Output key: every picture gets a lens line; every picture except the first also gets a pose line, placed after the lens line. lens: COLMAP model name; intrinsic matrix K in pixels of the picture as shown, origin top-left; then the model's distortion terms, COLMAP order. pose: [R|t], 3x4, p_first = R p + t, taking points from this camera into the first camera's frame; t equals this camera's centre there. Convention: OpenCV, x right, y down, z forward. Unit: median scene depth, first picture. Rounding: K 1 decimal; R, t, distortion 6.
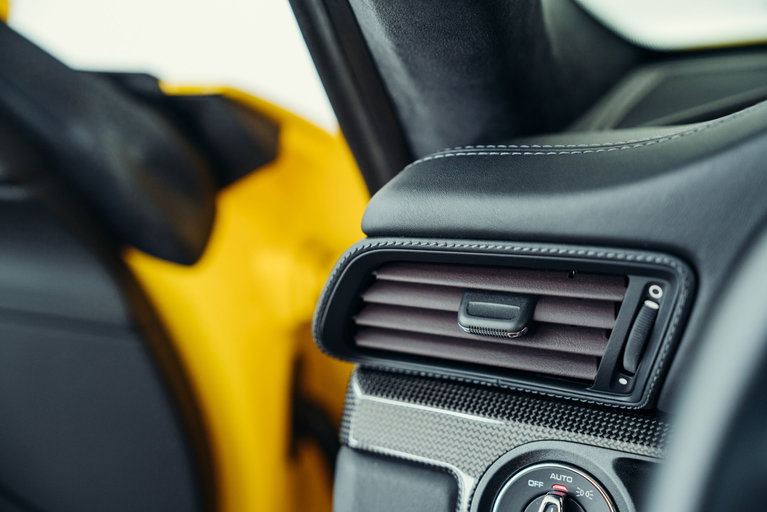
lens RADIAL K [[1171.7, 0, 383.1], [0, 1171.7, 256.5], [0, 0, 1]] dist [0.245738, 0.000000]
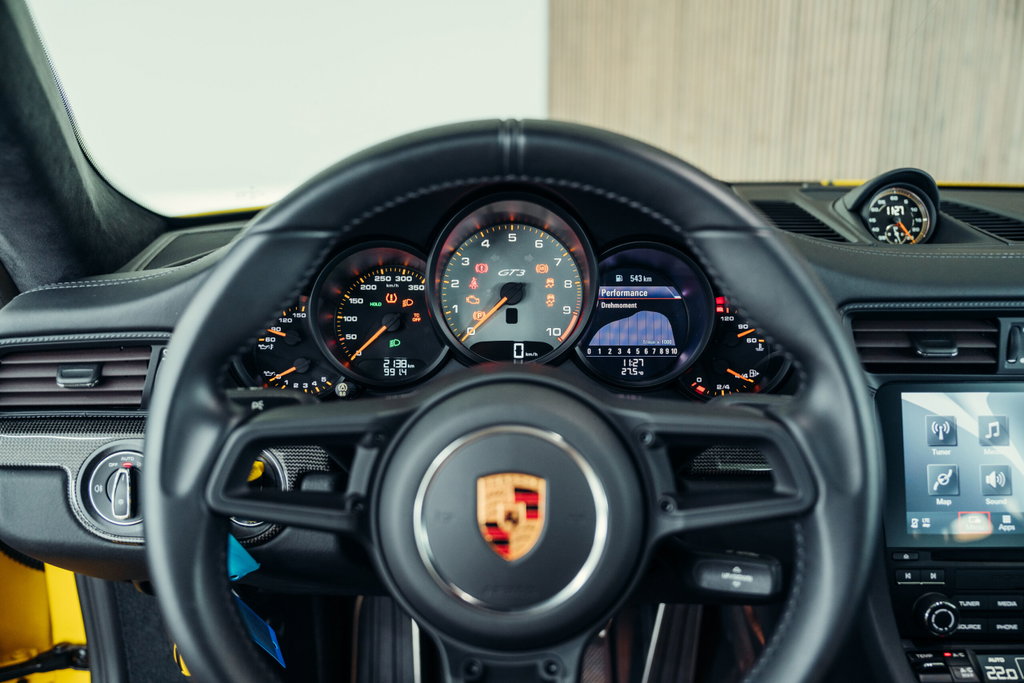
lens RADIAL K [[920.3, 0, 514.1], [0, 920.3, 343.6], [0, 0, 1]] dist [0.005392, 0.011342]
pose [[0.870320, -0.098027, 0.482633, -0.001499], [0.104569, 0.994427, 0.013410, 0.050639], [-0.481258, 0.038798, 0.875720, -0.553378]]
